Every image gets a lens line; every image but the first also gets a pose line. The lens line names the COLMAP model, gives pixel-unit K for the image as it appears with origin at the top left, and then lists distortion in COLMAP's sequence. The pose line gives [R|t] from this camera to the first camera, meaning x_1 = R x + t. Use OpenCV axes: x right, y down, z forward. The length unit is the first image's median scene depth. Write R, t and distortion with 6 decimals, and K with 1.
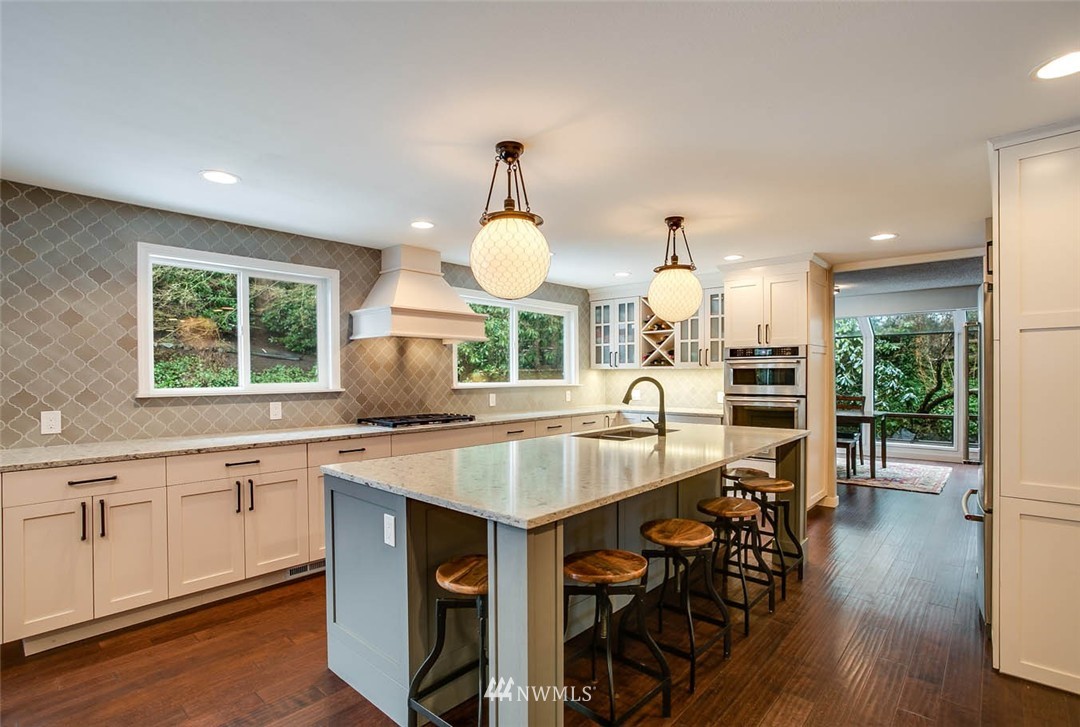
lens RADIAL K [[538.4, 0, 537.0], [0, 538.4, 370.0], [0, 0, 1]] dist [-0.004151, 0.001708]
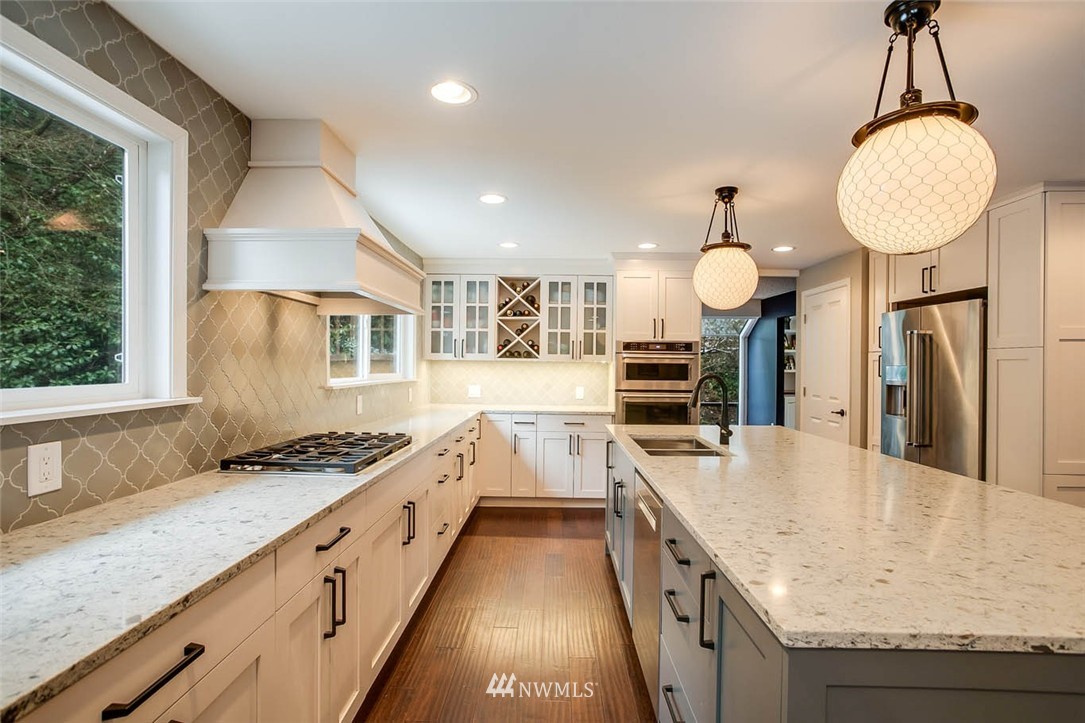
lens RADIAL K [[523.0, 0, 544.1], [0, 523.0, 361.0], [0, 0, 1]] dist [-0.040295, 0.015010]
pose [[0.749874, 0.016463, 0.661376, -0.367647], [-0.017784, 0.999831, -0.004725, 0.000917], [-0.661342, -0.008219, 0.750040, 0.420739]]
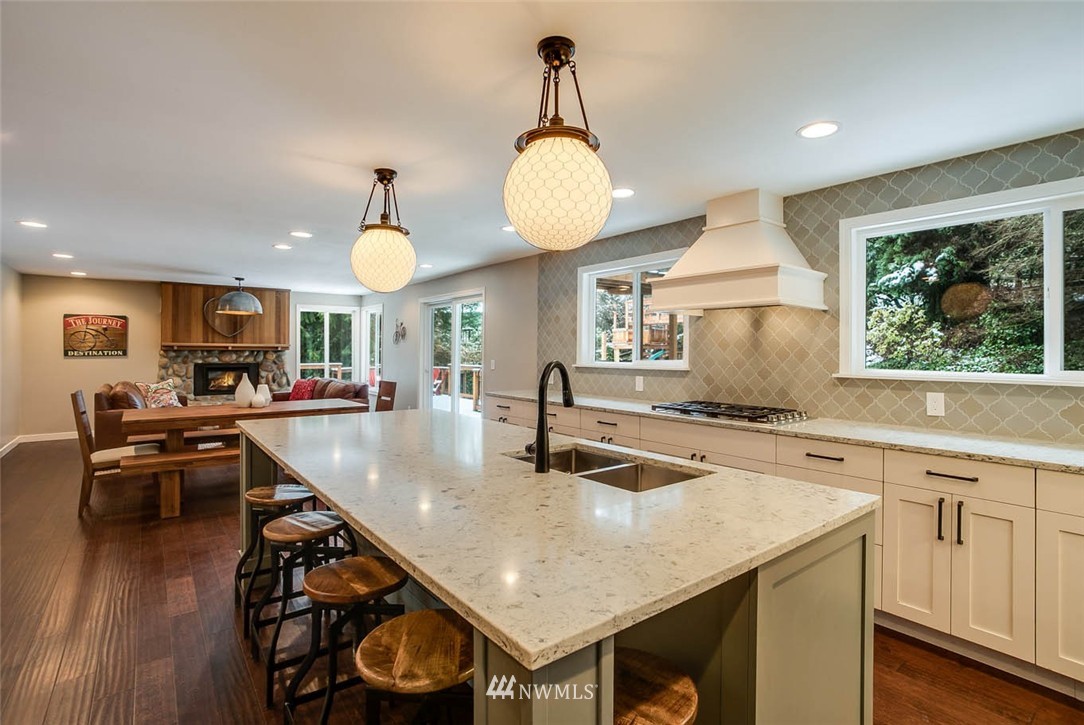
lens RADIAL K [[522.5, 0, 546.4], [0, 522.5, 354.3], [0, 0, 1]] dist [-0.040295, 0.015010]
pose [[-0.165719, 0.008940, -0.986133, 0.530598], [0.001627, 0.999960, 0.008792, 0.001164], [0.986172, -0.000148, -0.165727, 0.781211]]
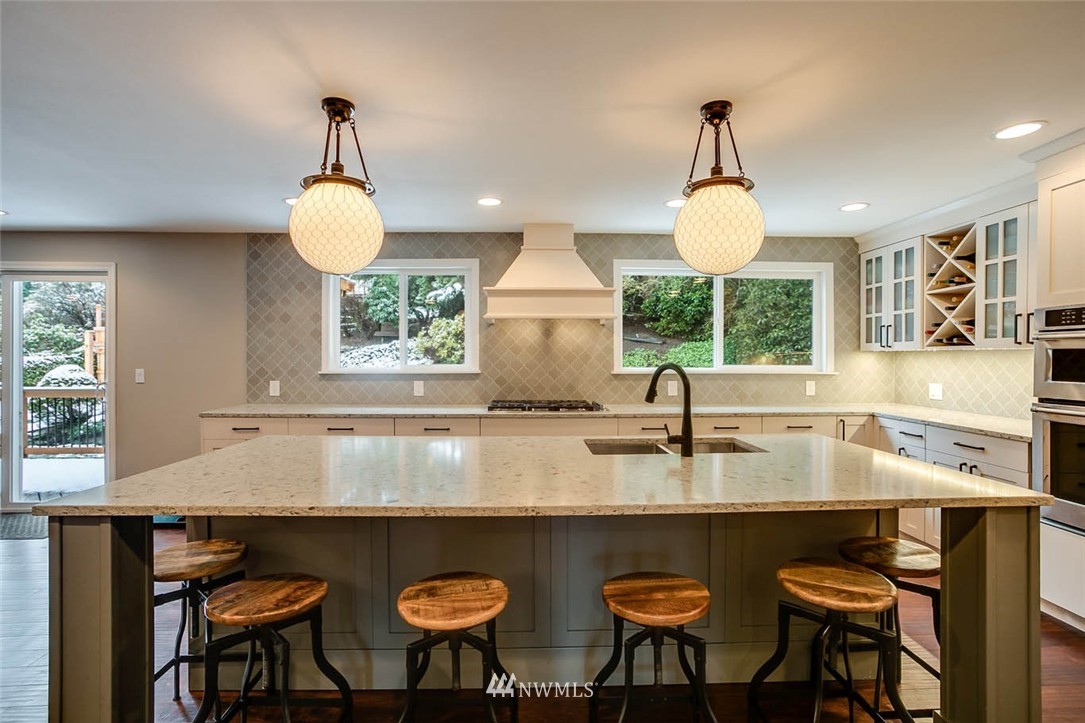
lens RADIAL K [[523.0, 0, 541.3], [0, 523.0, 362.9], [0, 0, 1]] dist [-0.040295, 0.015010]
pose [[0.694094, 0.011679, -0.719789, 0.397665], [0.001848, 0.999836, 0.018004, 0.000893], [0.719882, -0.013827, 0.693959, 0.324143]]
